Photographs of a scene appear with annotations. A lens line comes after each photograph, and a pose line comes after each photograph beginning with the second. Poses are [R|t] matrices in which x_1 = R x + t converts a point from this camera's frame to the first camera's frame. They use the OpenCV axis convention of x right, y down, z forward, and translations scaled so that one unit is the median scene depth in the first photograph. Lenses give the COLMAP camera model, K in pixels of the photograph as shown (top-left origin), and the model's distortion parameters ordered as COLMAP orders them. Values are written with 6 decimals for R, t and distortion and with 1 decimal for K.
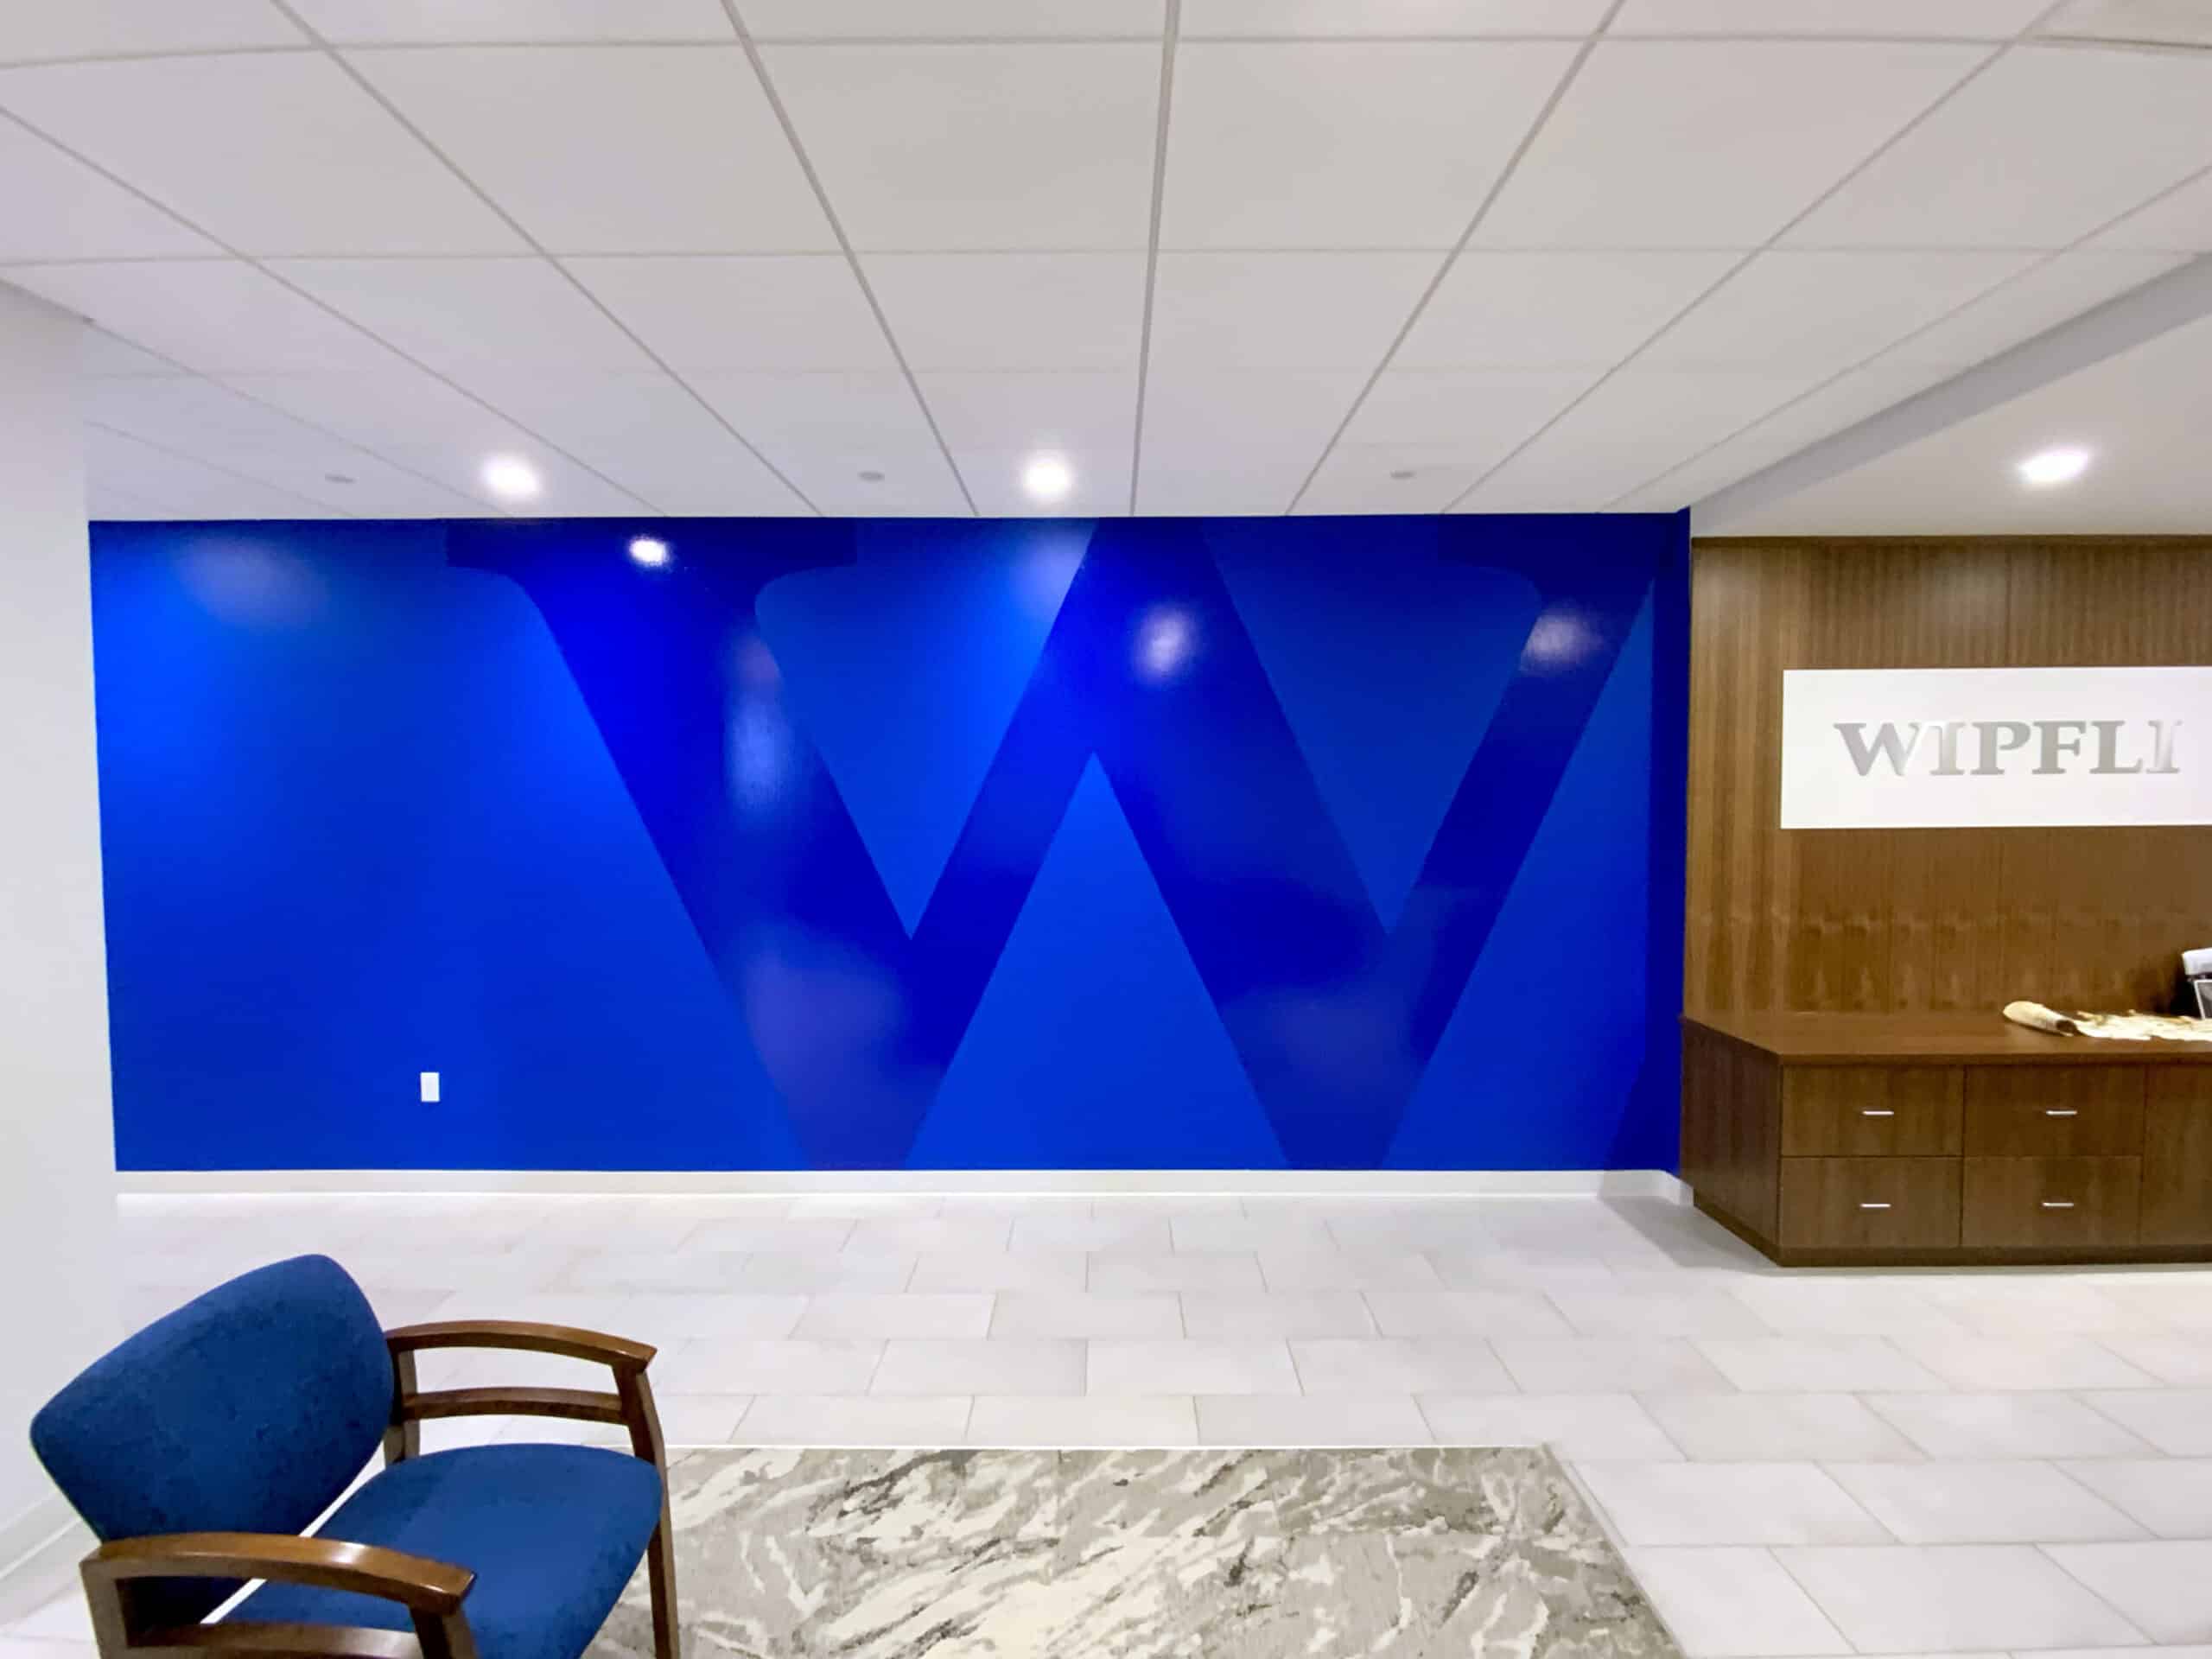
lens RADIAL K [[1080.6, 0, 1112.3], [0, 1080.6, 826.5], [0, 0, 1]] dist [-0.010977, 0.003614]
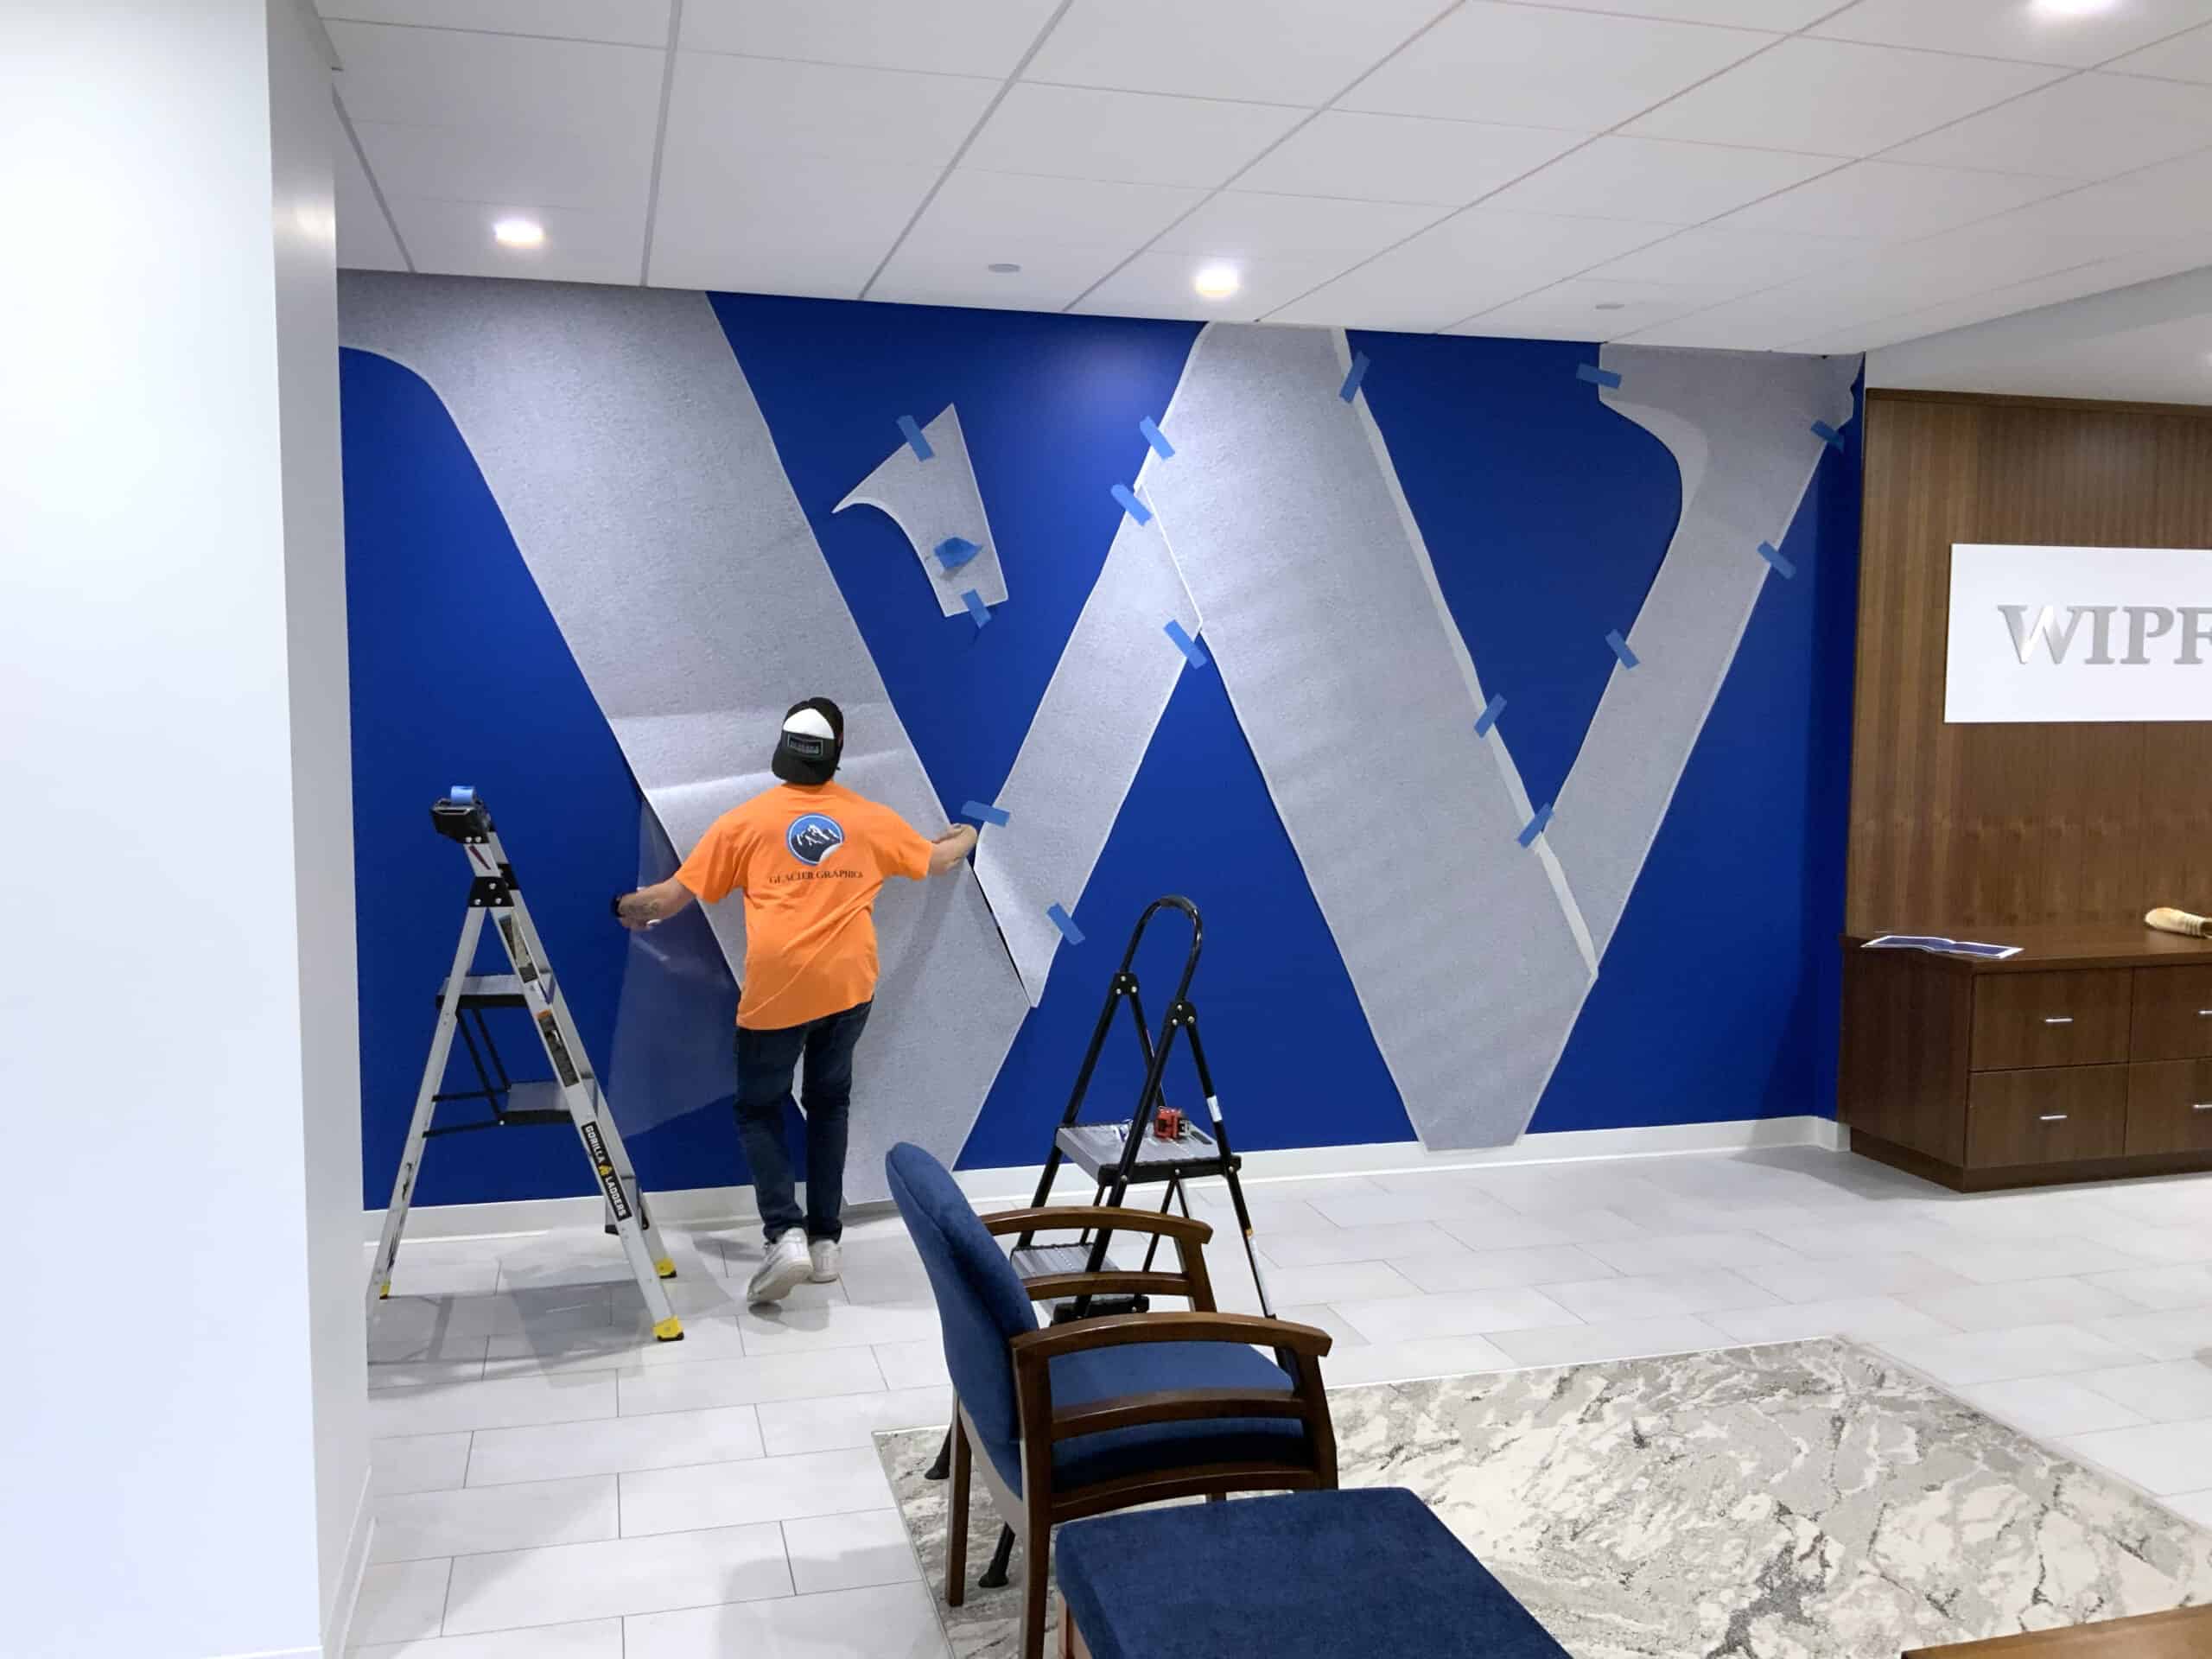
lens RADIAL K [[1856.1, 0, 1097.2], [0, 1856.1, 822.8], [0, 0, 1]] dist [0.002999, -0.044869]
pose [[0.963754, -0.012635, 0.266493, -0.524570], [0.001110, 0.999059, 0.043353, 0.019869], [-0.266790, -0.041486, 0.962861, -0.331544]]
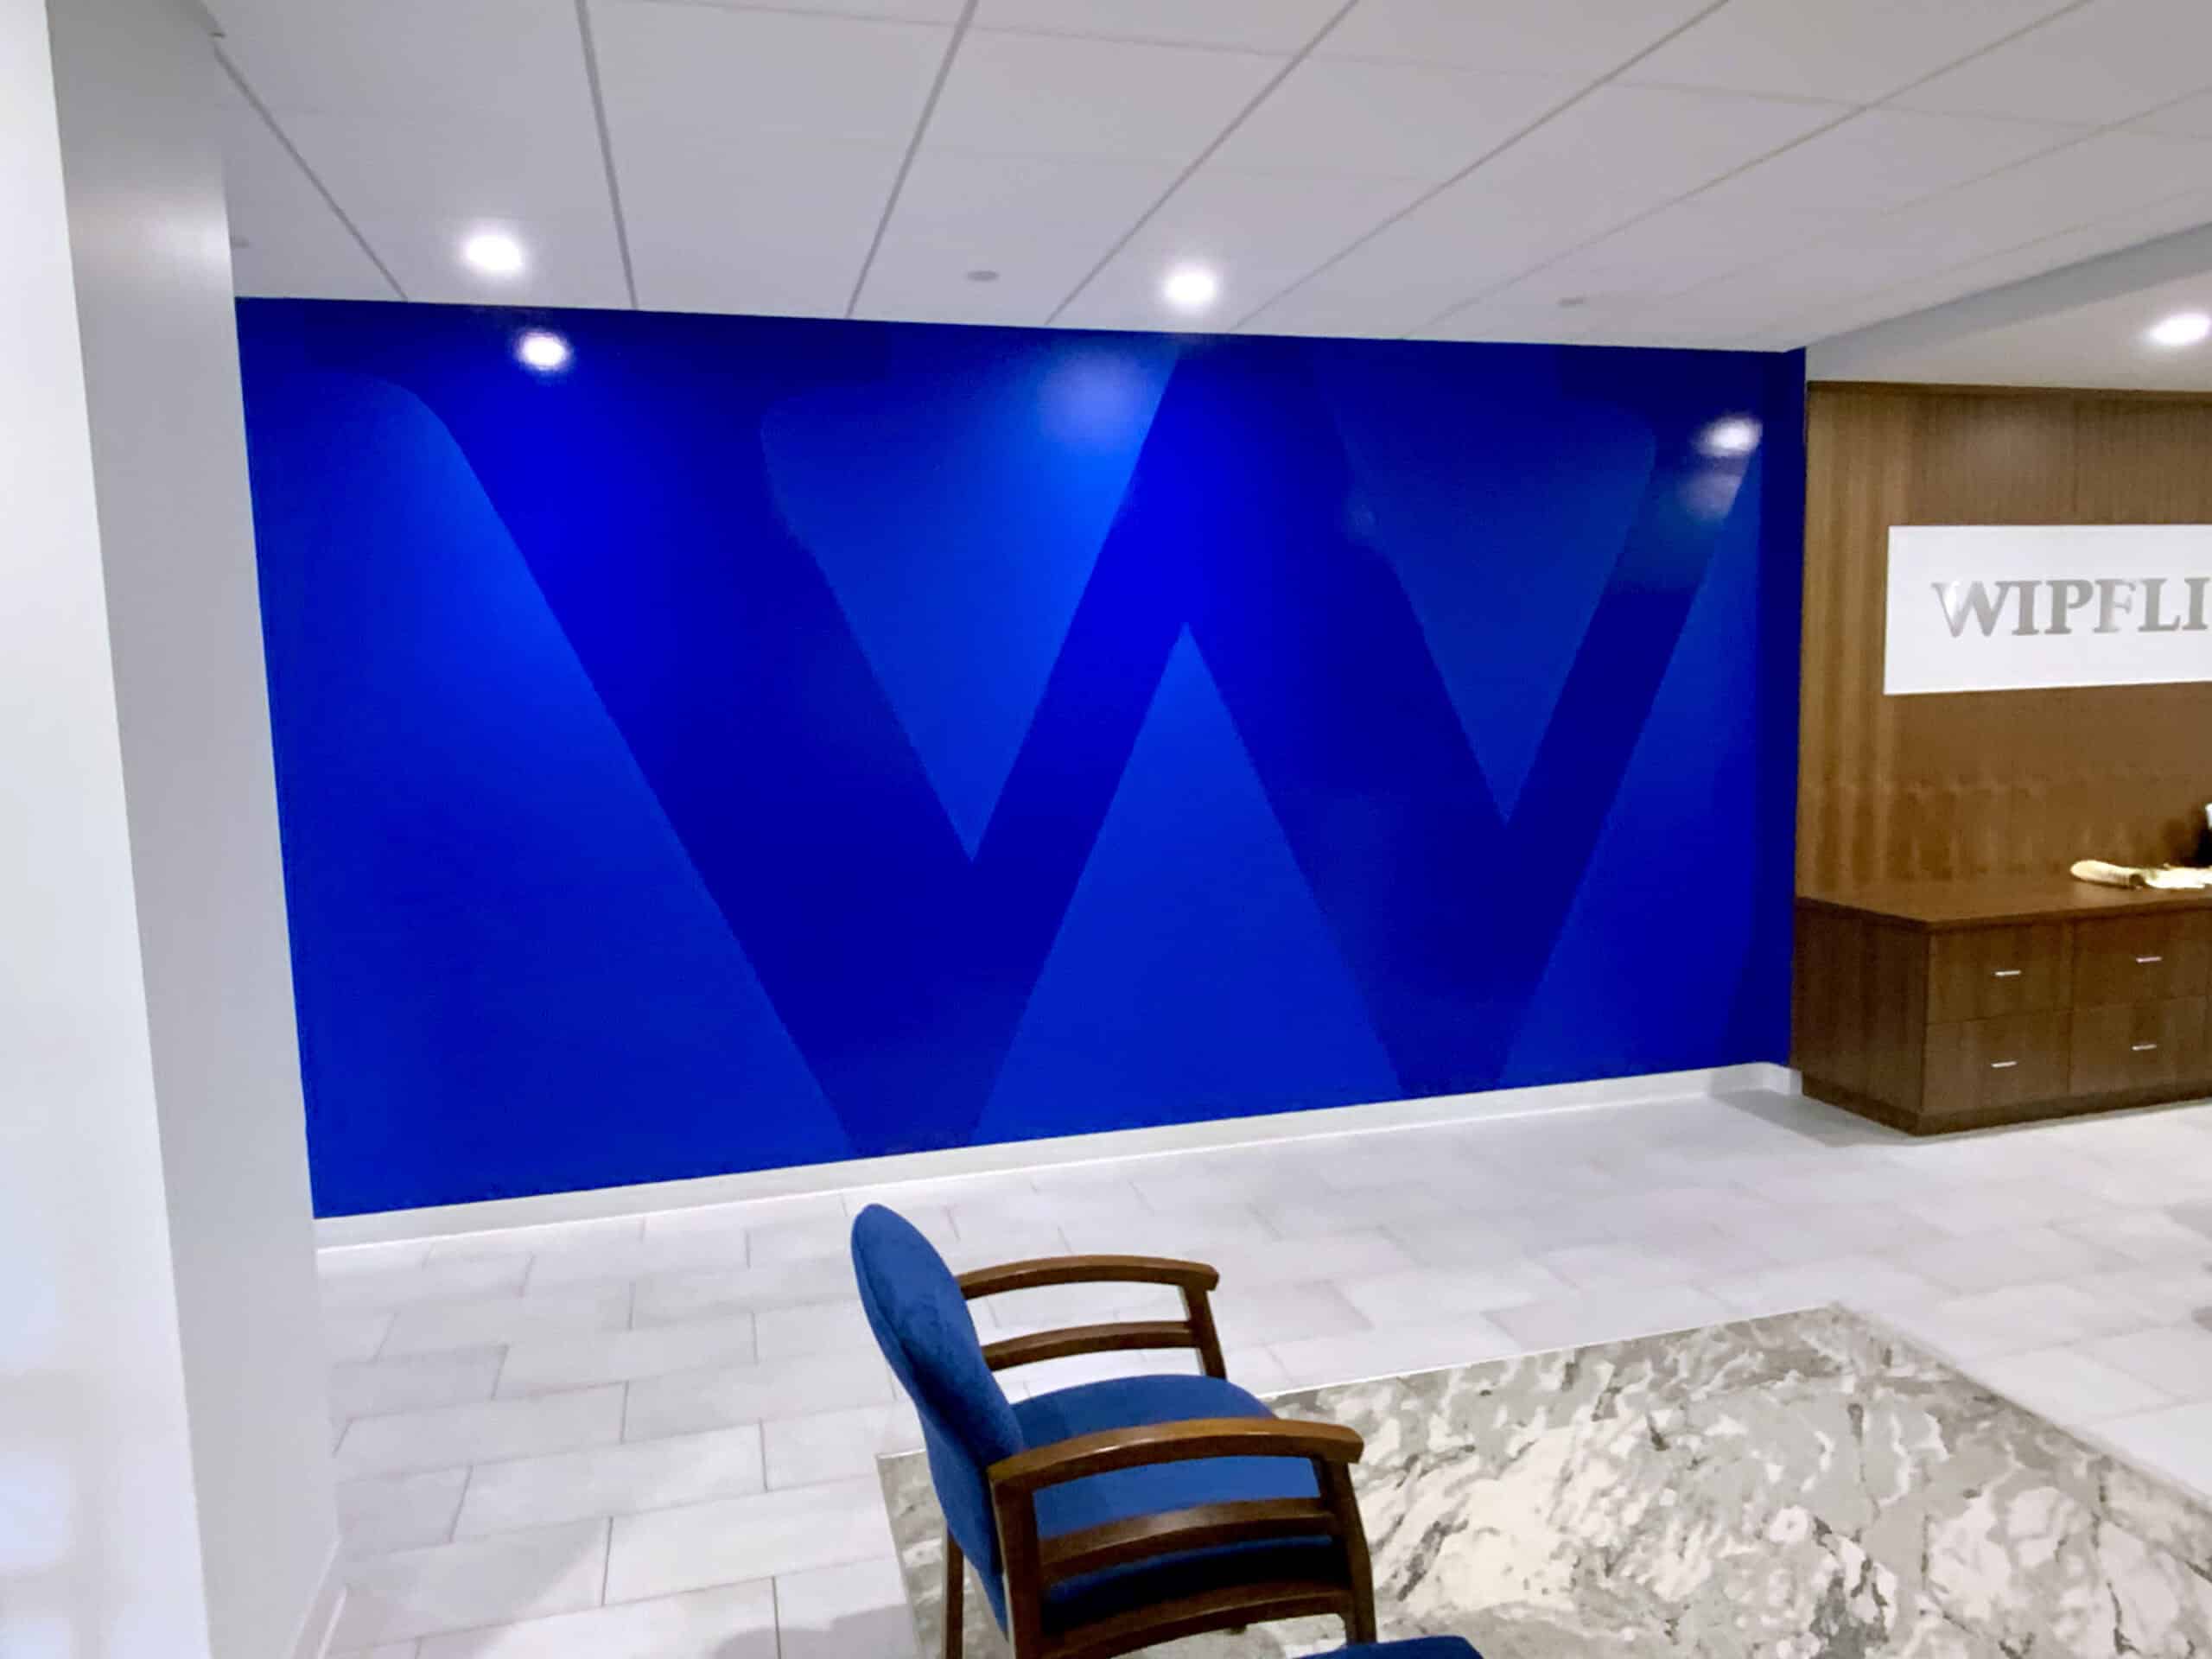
lens RADIAL K [[1485.8, 0, 1101.0], [0, 1485.8, 827.3], [0, 0, 1]] dist [-0.006444, -0.009293]
pose [[0.963996, -0.048907, 0.261382, -0.446790], [0.032130, 0.997162, 0.068081, 0.009166], [-0.263969, -0.057232, 0.962832, -0.098479]]
